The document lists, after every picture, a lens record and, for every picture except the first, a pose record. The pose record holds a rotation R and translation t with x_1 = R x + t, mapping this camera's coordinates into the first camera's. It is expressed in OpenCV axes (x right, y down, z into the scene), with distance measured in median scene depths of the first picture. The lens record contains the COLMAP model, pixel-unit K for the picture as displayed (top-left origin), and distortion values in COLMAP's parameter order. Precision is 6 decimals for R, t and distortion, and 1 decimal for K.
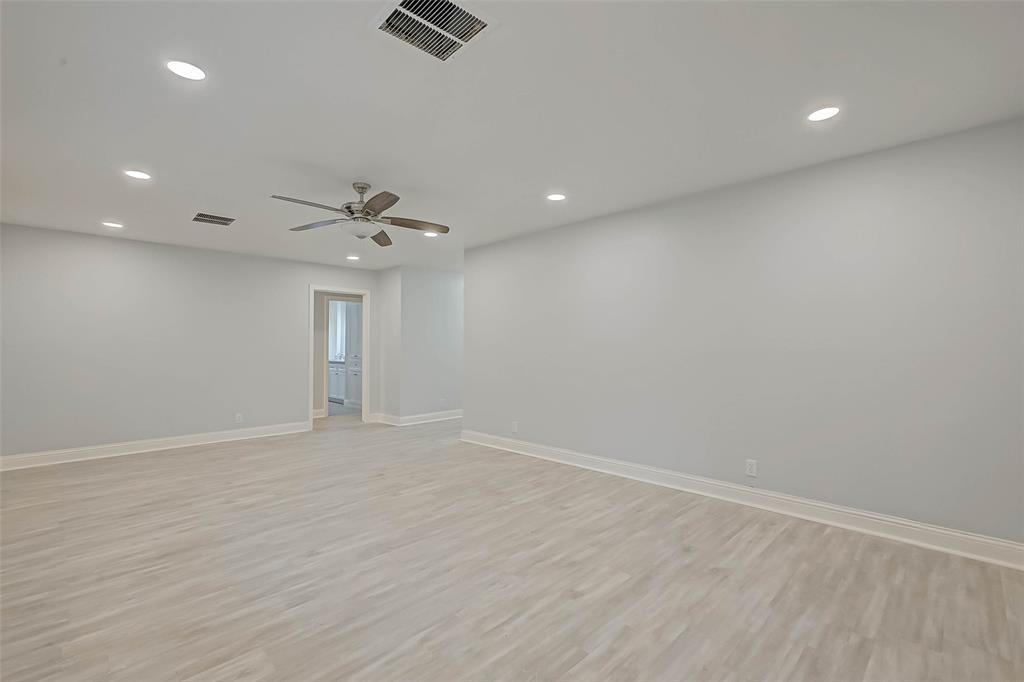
lens RADIAL K [[454.3, 0, 522.1], [0, 454.3, 342.3], [0, 0, 1]] dist [0.003415, 0.001555]
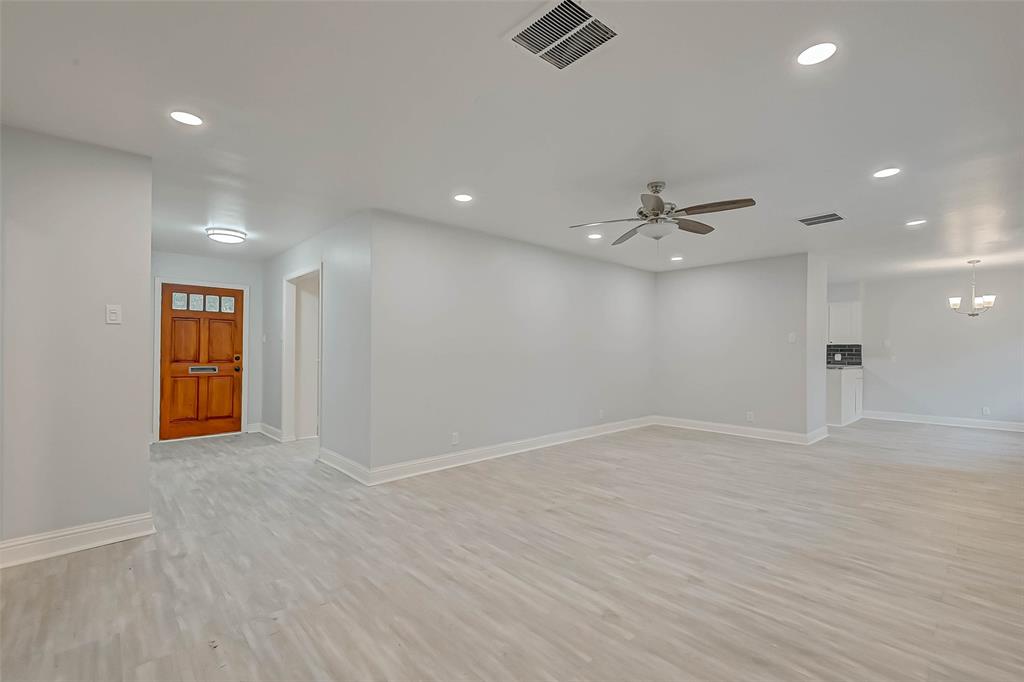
lens RADIAL K [[435.3, 0, 519.3], [0, 435.3, 350.4], [0, 0, 1]] dist [-0.000222, 0.000862]
pose [[0.052475, 0.001802, 0.998621, -1.410618], [-0.007697, 0.999969, -0.001400, 0.015740], [-0.998593, -0.007613, 0.052488, 1.330255]]
